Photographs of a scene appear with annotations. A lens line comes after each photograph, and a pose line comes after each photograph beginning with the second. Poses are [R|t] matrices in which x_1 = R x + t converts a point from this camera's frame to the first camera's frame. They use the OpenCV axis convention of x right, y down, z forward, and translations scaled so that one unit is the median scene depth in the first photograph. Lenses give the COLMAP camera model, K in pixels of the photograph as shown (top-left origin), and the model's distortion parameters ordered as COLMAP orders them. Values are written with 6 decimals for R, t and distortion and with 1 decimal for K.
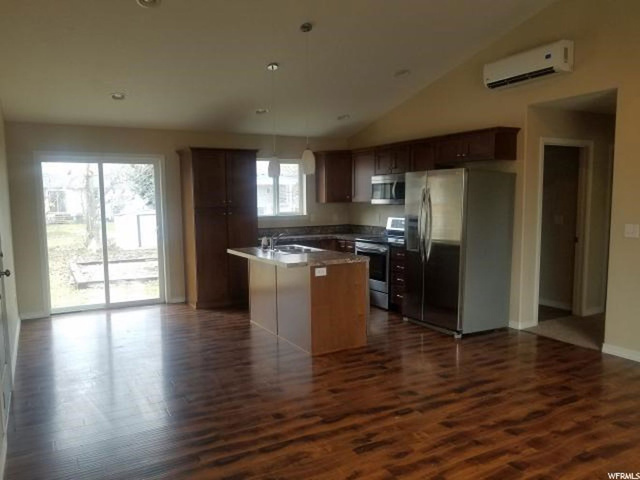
lens RADIAL K [[515.9, 0, 317.9], [0, 515.9, 240.4], [0, 0, 1]] dist [0.004020, 0.011524]
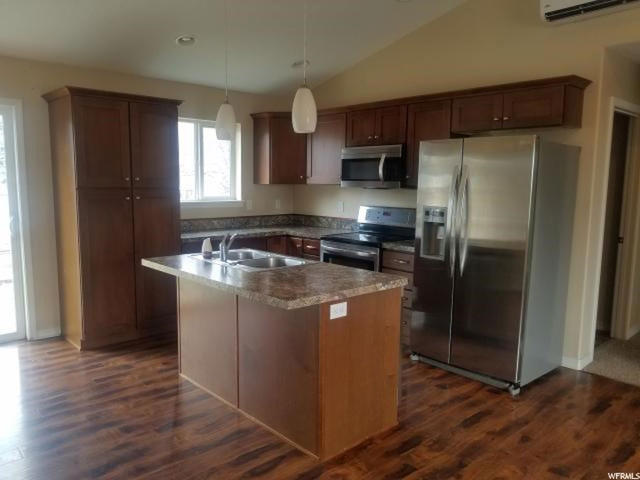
lens RADIAL K [[515.9, 0, 317.9], [0, 515.9, 240.4], [0, 0, 1]] dist [0.004020, 0.011524]
pose [[0.974833, -0.002596, 0.222921, -0.098198], [-0.004540, 0.999494, 0.031492, -0.021595], [-0.222890, -0.031712, 0.974328, 0.340134]]
